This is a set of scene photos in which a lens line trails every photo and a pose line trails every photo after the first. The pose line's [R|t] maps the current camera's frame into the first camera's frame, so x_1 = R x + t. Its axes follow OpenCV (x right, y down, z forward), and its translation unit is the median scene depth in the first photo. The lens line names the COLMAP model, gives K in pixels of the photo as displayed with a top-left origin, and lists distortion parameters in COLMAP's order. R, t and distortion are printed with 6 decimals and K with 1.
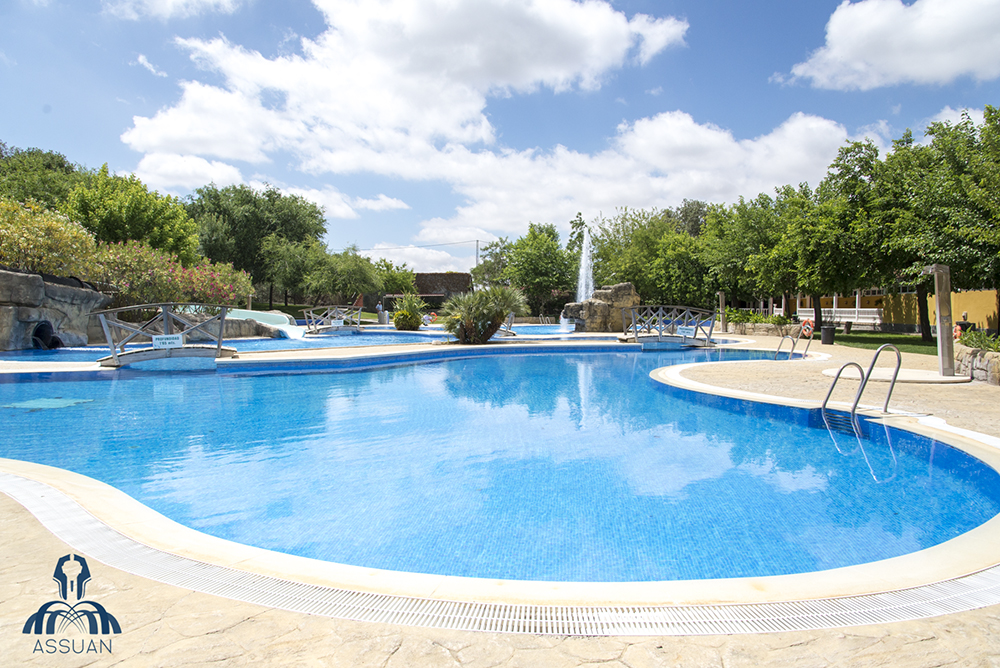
lens RADIAL K [[655.0, 0, 523.3], [0, 655.0, 345.6], [0, 0, 1]] dist [-0.006832, 0.004421]
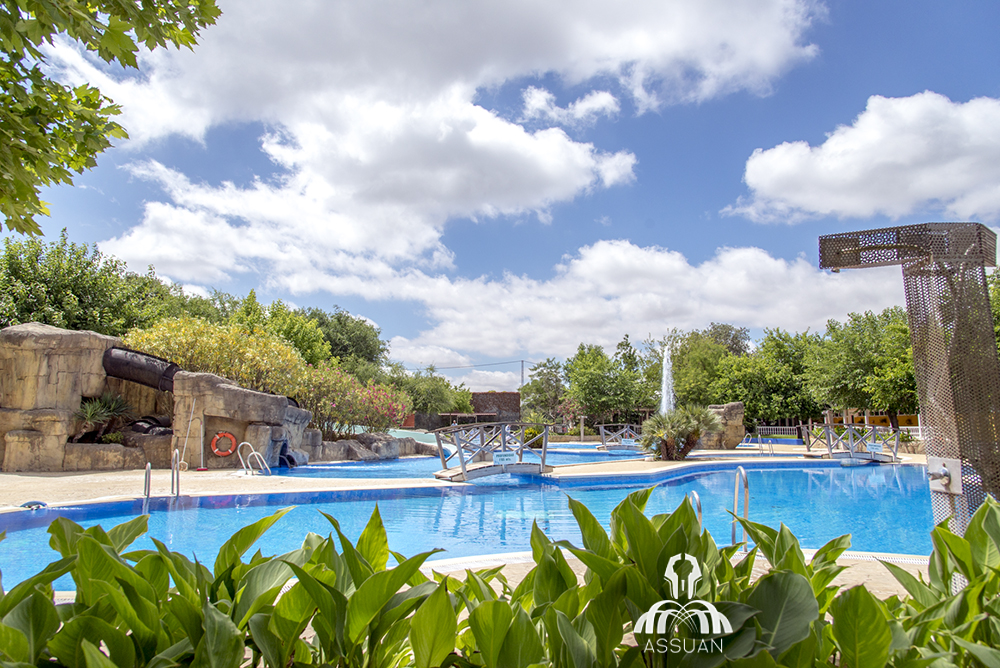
lens RADIAL K [[655.0, 0, 504.1], [0, 655.0, 340.1], [0, 0, 1]] dist [-0.006832, 0.004421]
pose [[0.999325, 0.001961, 0.036696, -0.193358], [0.004957, 0.982252, -0.187498, 0.001485], [-0.036412, 0.187553, 0.981579, -0.030834]]
